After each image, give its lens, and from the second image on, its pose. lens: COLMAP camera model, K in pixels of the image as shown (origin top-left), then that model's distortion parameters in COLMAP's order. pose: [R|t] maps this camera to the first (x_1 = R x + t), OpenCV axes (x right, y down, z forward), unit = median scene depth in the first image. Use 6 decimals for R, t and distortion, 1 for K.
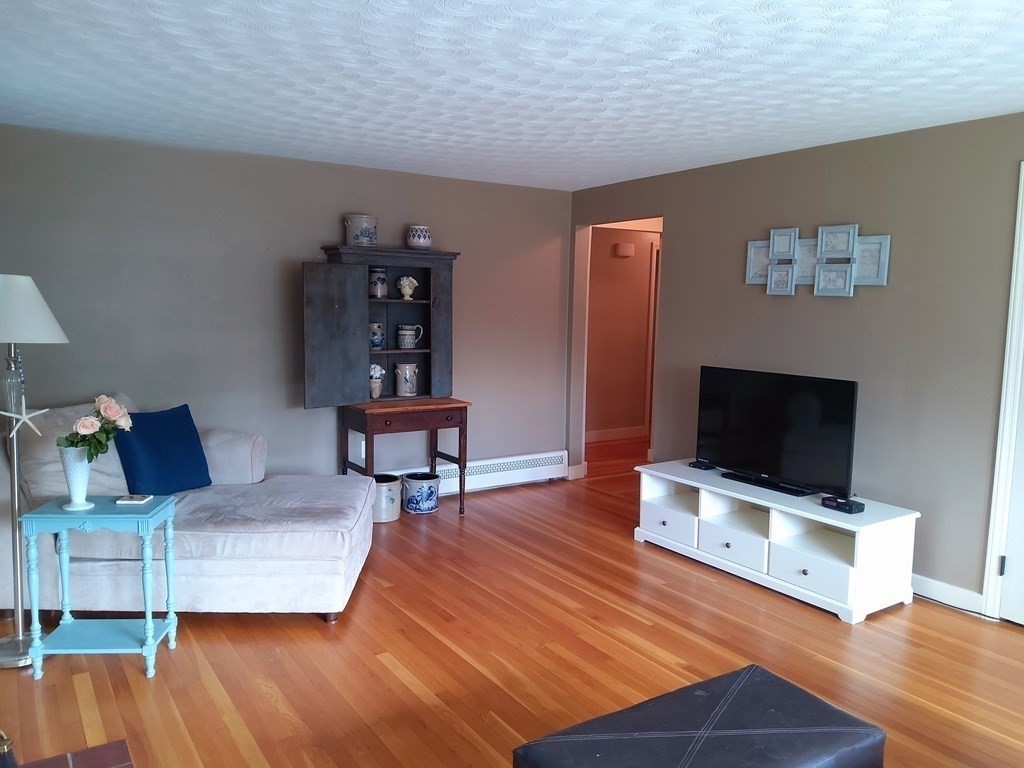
lens RADIAL K [[769.1, 0, 503.2], [0, 769.1, 380.8], [0, 0, 1]] dist [0.111207, -0.190436]
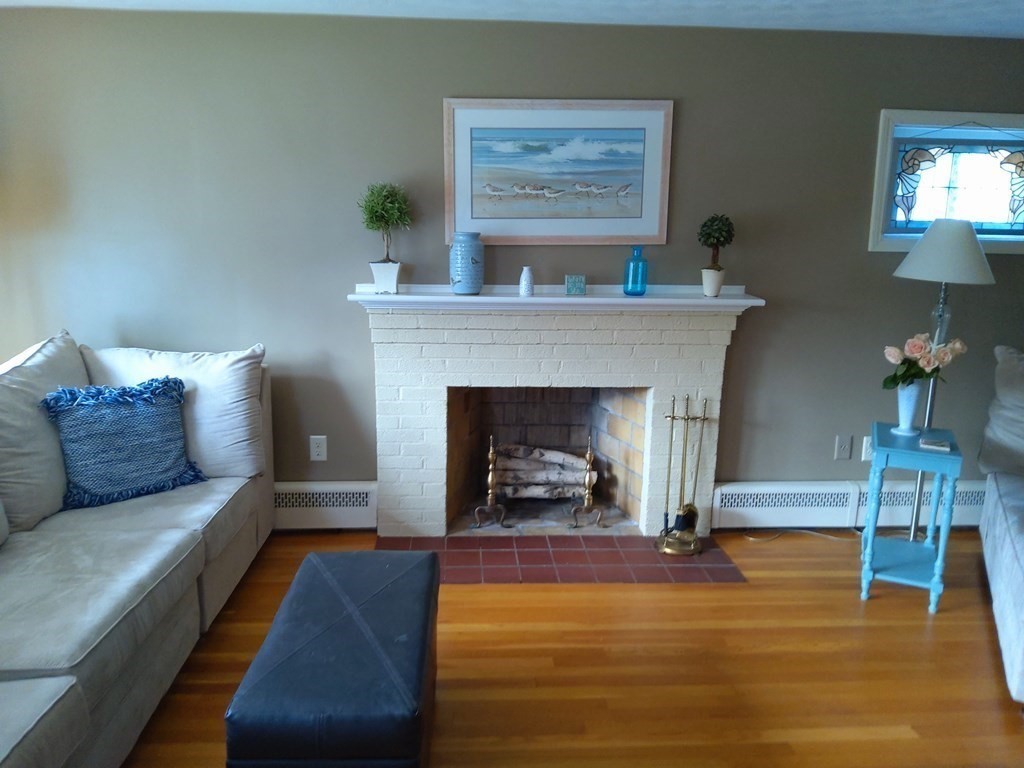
lens RADIAL K [[769.1, 0, 503.2], [0, 769.1, 380.8], [0, 0, 1]] dist [0.111207, -0.190436]
pose [[-0.502023, 0.148471, -0.852015, 0.400758], [-0.115946, 0.964707, 0.236426, -0.060518], [0.857047, 0.217479, -0.467090, 0.624520]]
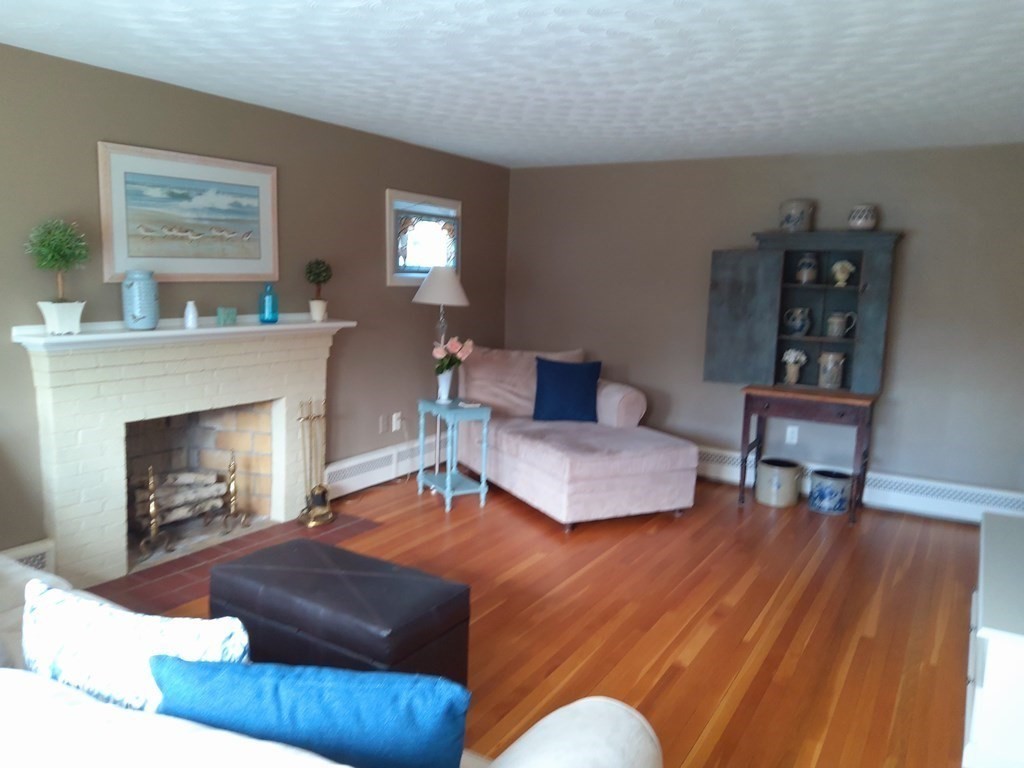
lens RADIAL K [[769.1, 0, 503.2], [0, 769.1, 380.8], [0, 0, 1]] dist [0.111207, -0.190436]
pose [[0.422153, 0.123777, -0.898034, 0.618381], [-0.118968, 0.989631, 0.080477, -0.018749], [0.898684, 0.072864, 0.432501, 0.241515]]
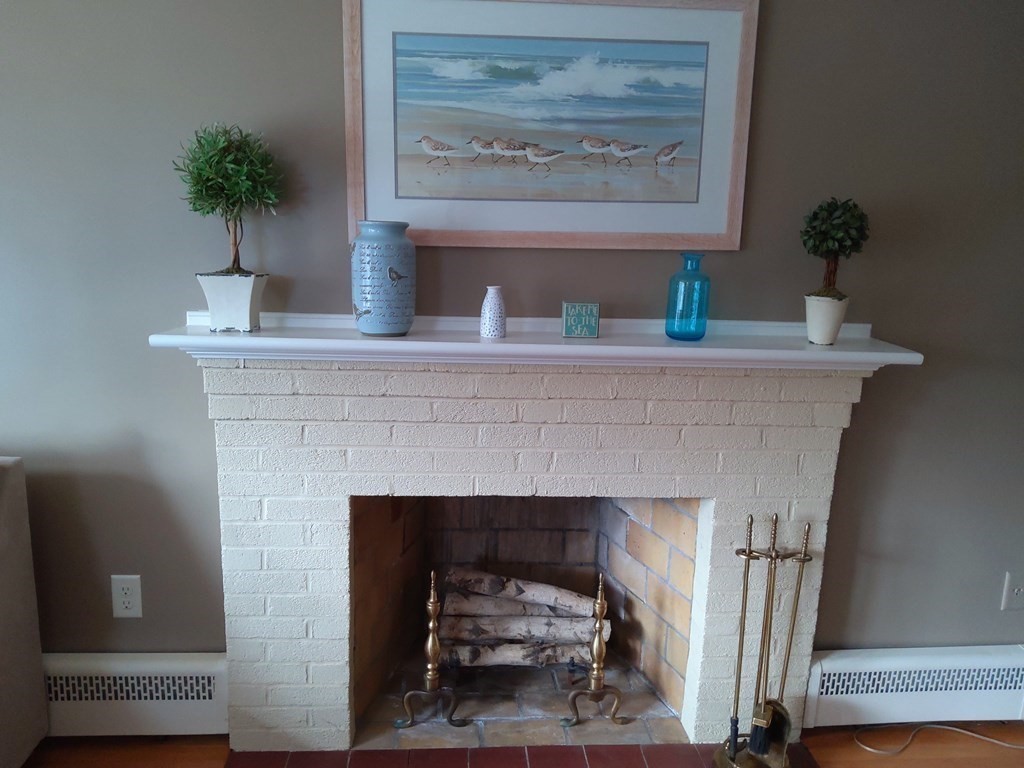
lens RADIAL K [[766.2, 0, 509.3], [0, 766.2, 374.8], [0, 0, 1]] dist [0.110916, -0.181776]
pose [[-0.485033, 0.132396, -0.864415, 0.112741], [-0.132426, 0.965954, 0.222254, -0.041137], [0.864411, 0.222272, -0.450987, 0.483541]]
